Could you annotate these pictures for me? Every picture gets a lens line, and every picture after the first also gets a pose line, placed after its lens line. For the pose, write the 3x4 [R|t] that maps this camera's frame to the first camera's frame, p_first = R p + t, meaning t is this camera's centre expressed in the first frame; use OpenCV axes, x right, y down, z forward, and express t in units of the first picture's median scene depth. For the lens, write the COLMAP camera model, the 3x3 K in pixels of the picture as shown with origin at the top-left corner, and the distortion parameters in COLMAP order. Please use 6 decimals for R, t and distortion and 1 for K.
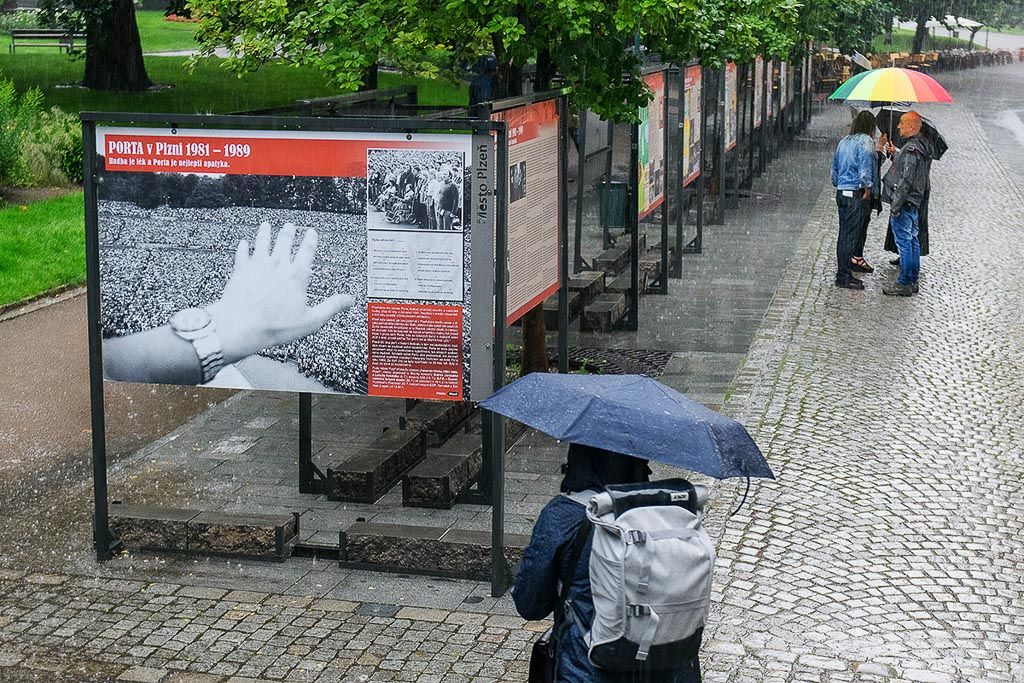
lens RADIAL K [[1574.7, 0, 548.6], [0, 1574.7, 343.9], [0, 0, 1]] dist [-0.000640, 0.000000]
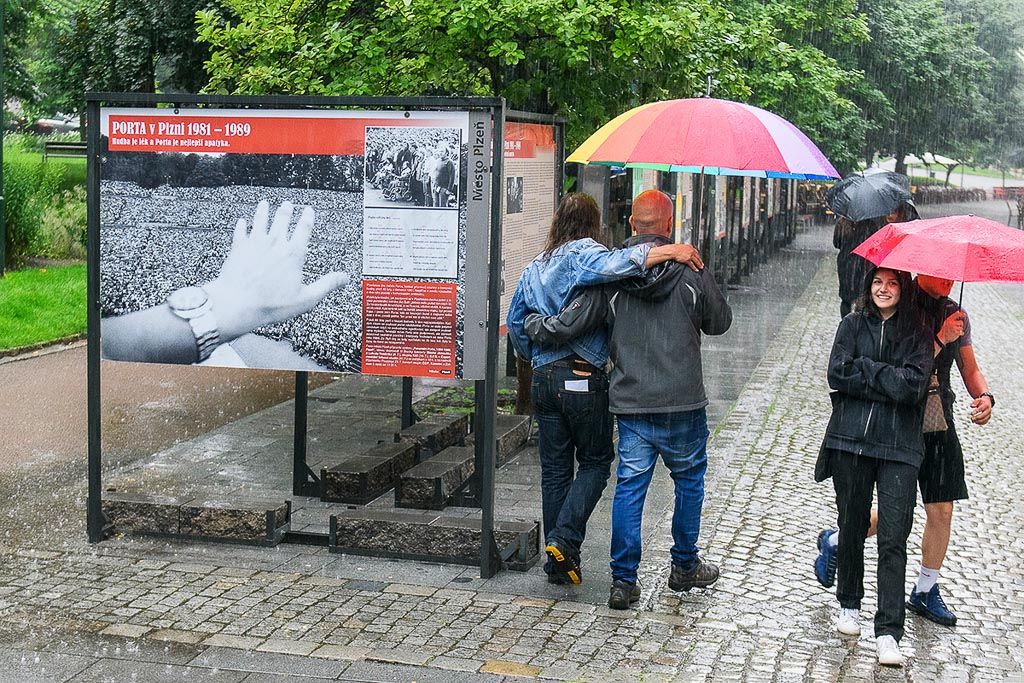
lens RADIAL K [[1483.6, 0, 510.3], [0, 1483.6, 393.5], [0, 0, 1]] dist [-0.000542, 0.000000]
pose [[0.999611, 0.015509, -0.023192, 0.002447], [-0.016754, 0.998375, -0.054462, 0.093374], [0.022310, 0.054829, 0.998246, 0.058042]]
